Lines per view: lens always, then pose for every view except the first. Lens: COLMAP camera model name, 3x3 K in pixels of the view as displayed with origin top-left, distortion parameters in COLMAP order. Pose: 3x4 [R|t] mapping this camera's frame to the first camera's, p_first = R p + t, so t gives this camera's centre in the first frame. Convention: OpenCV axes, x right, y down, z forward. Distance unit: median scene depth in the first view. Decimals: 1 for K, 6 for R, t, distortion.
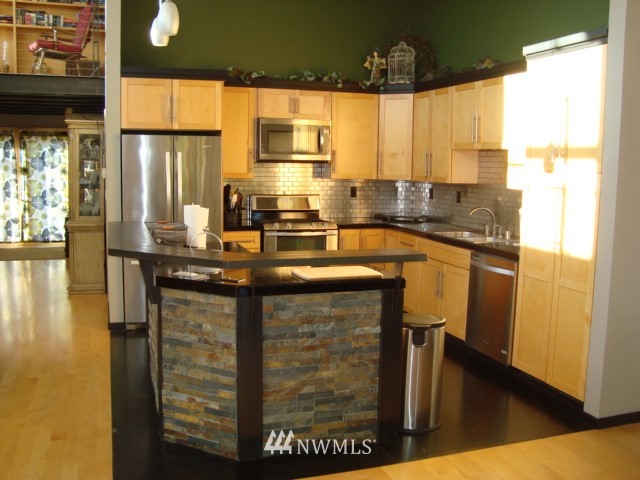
lens RADIAL K [[631.2, 0, 320.0], [0, 631.2, 240.0], [0, 0, 1]] dist [-0.209355, 0.225376]
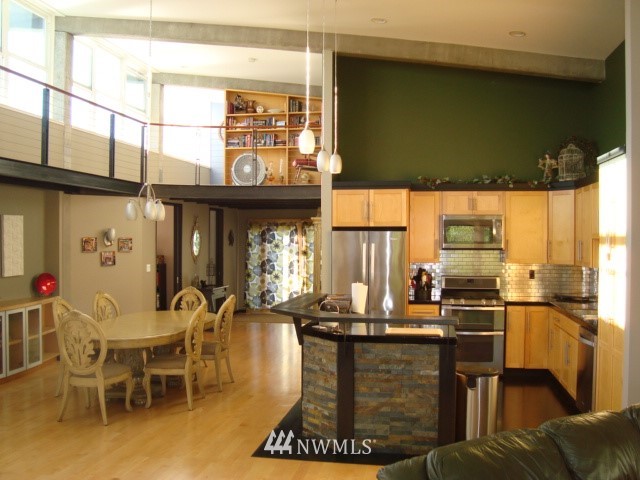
lens RADIAL K [[631.2, 0, 320.0], [0, 631.2, 240.0], [0, 0, 1]] dist [-0.209355, 0.225376]
pose [[0.874287, -0.013214, -0.485230, 0.280827], [-0.047587, 0.992481, -0.112769, 0.008075], [0.483072, 0.121683, 0.867084, -0.196484]]
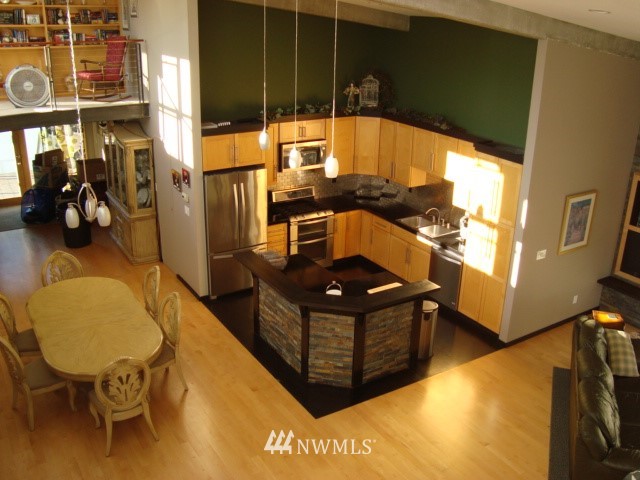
lens RADIAL K [[630.7, 0, 321.9], [0, 630.7, 254.3], [0, 0, 1]] dist [-0.195572, 0.179203]
pose [[0.973267, -0.083168, 0.214090, -0.315467], [0.023565, 0.963376, 0.267118, -0.313931], [-0.228465, -0.254932, 0.939581, -0.412949]]
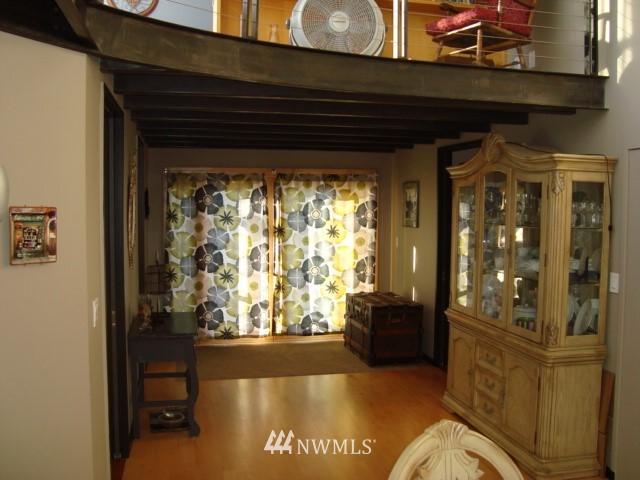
lens RADIAL K [[631.2, 0, 320.0], [0, 631.2, 240.0], [0, 0, 1]] dist [-0.209355, 0.225376]
pose [[0.994169, -0.006804, -0.107616, -0.575666], [-0.000285, 0.997838, -0.065722, -0.091259], [0.107830, 0.065369, 0.992018, 0.476793]]
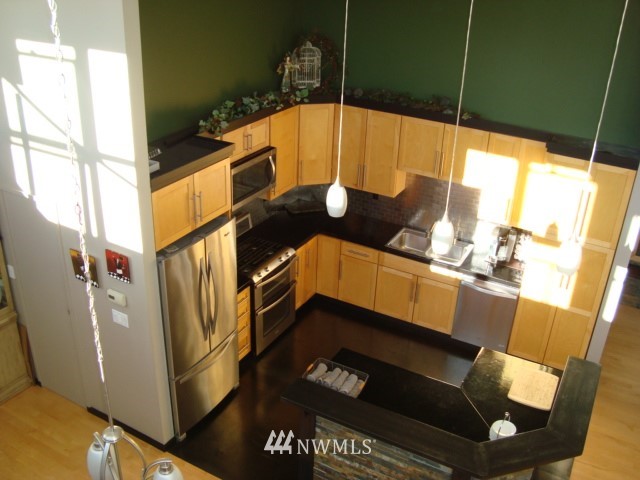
lens RADIAL K [[631.2, 0, 320.0], [0, 631.2, 240.0], [0, 0, 1]] dist [-0.209355, 0.225376]
pose [[0.739344, -0.289675, 0.607831, -0.540083], [0.056437, 0.926211, 0.372758, -0.402085], [-0.670959, -0.241292, 0.701137, 0.240637]]
